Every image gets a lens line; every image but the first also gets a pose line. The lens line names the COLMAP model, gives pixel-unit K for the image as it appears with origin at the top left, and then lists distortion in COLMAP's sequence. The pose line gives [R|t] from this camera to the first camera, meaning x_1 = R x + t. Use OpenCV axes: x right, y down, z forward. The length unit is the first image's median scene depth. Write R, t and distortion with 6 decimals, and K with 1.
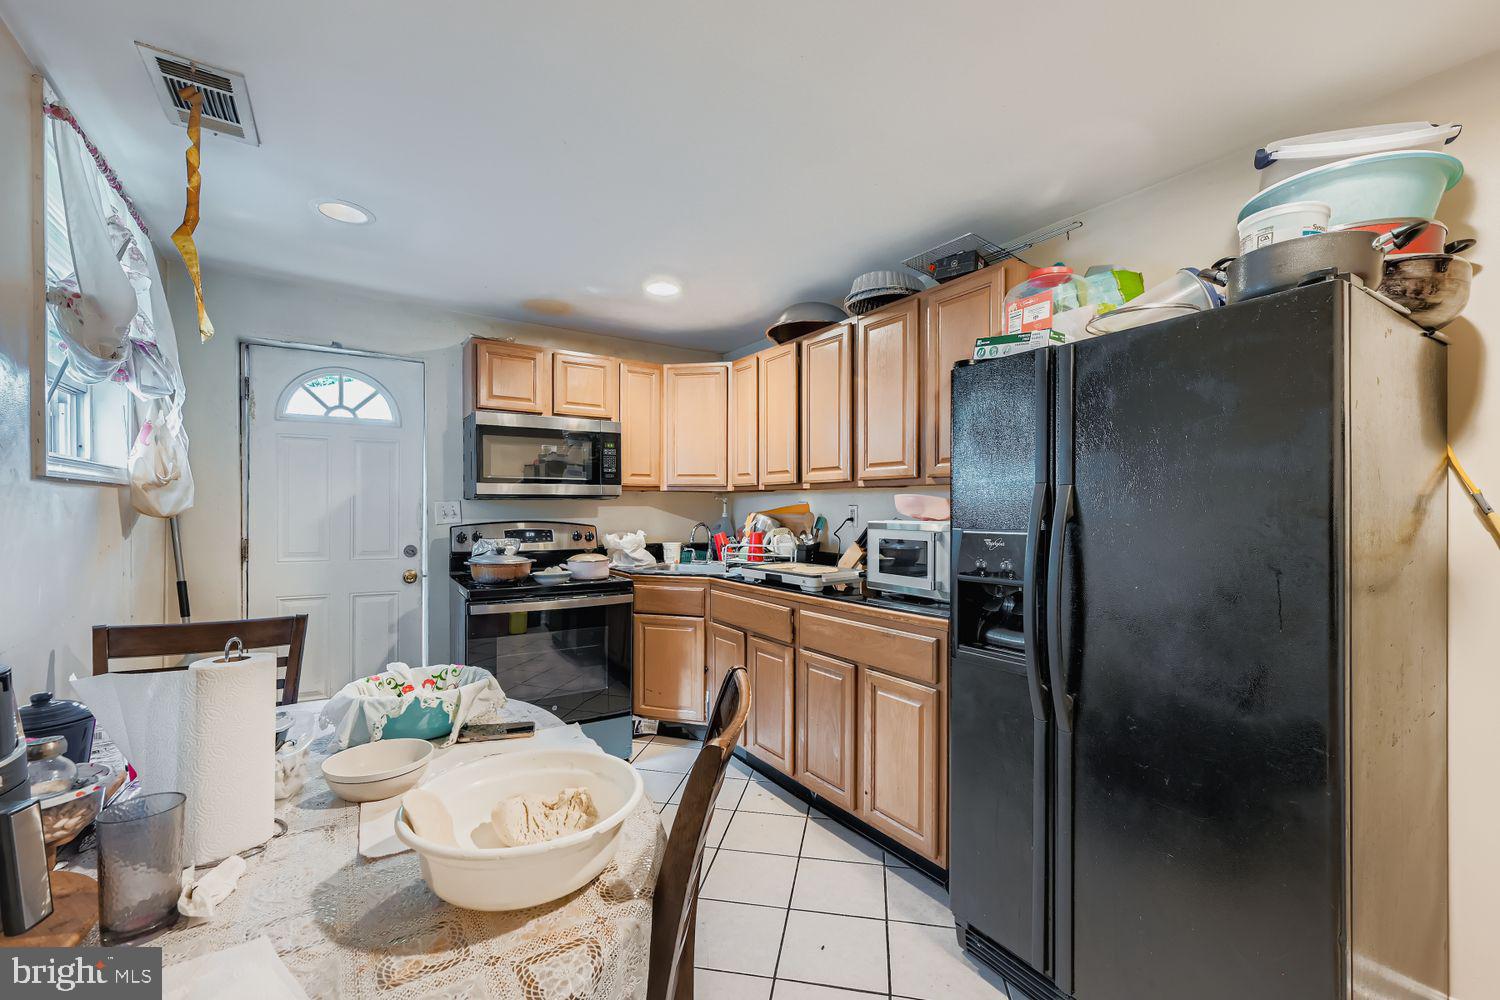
lens RADIAL K [[608.8, 0, 757.0], [0, 608.8, 512.3], [0, 0, 1]] dist [0.000853, 0.000155]
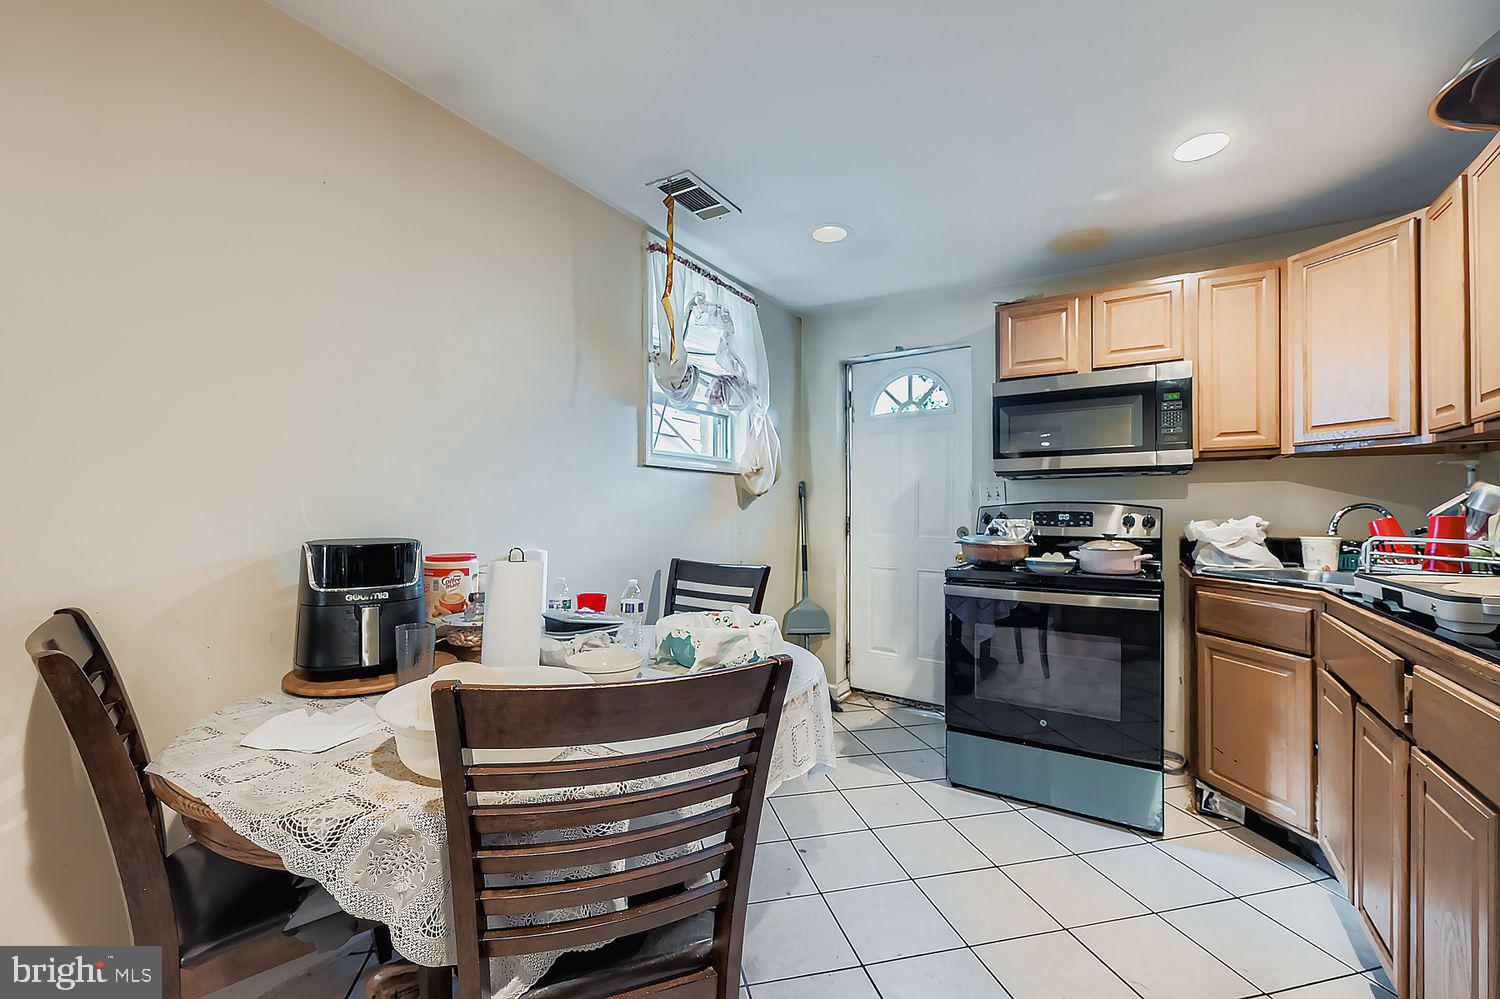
lens RADIAL K [[620.2, 0, 748.3], [0, 620.2, 506.0], [0, 0, 1]] dist [0.000562, 0.000103]
pose [[0.415316, -0.008887, -0.909634, 0.236036], [-0.005300, 0.999912, -0.012189, 0.034582], [0.909662, 0.009883, 0.415232, 0.249533]]
